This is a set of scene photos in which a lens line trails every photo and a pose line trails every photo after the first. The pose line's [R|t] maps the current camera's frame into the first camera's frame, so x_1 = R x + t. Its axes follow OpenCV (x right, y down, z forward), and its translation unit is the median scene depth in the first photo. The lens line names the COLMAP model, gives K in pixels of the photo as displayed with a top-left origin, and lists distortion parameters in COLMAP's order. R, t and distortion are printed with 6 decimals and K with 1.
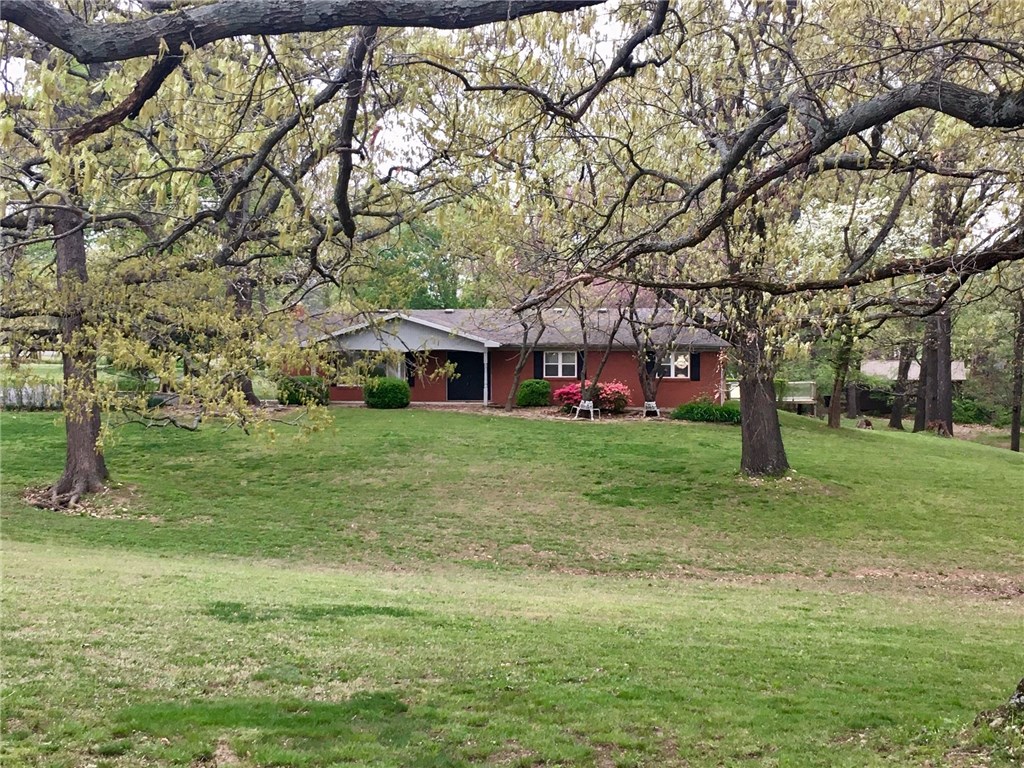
lens RADIAL K [[1408.4, 0, 512.0], [0, 1408.4, 384.0], [0, 0, 1]] dist [0.003613, 0.000853]
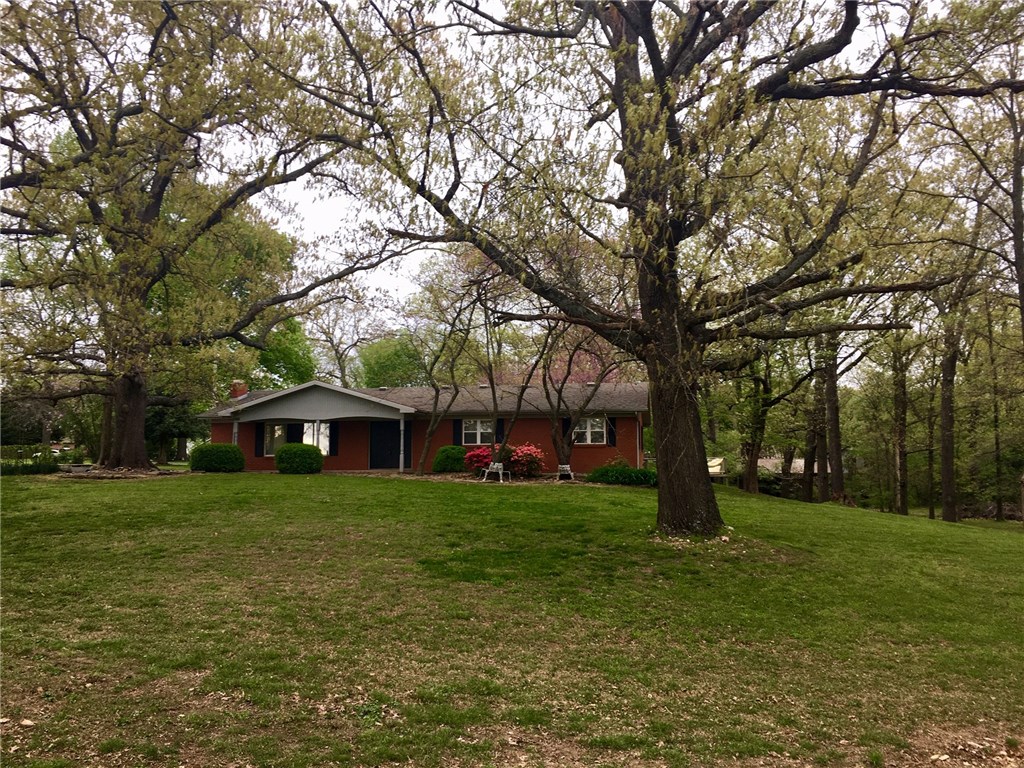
lens RADIAL K [[872.2, 0, 512.0], [0, 872.2, 384.0], [0, 0, 1]] dist [0.047822, 0.000722]
pose [[0.999968, -0.006108, -0.005130, 0.066104], [0.005428, 0.992348, -0.123356, 0.031558], [0.005844, 0.123324, 0.992349, 0.396748]]
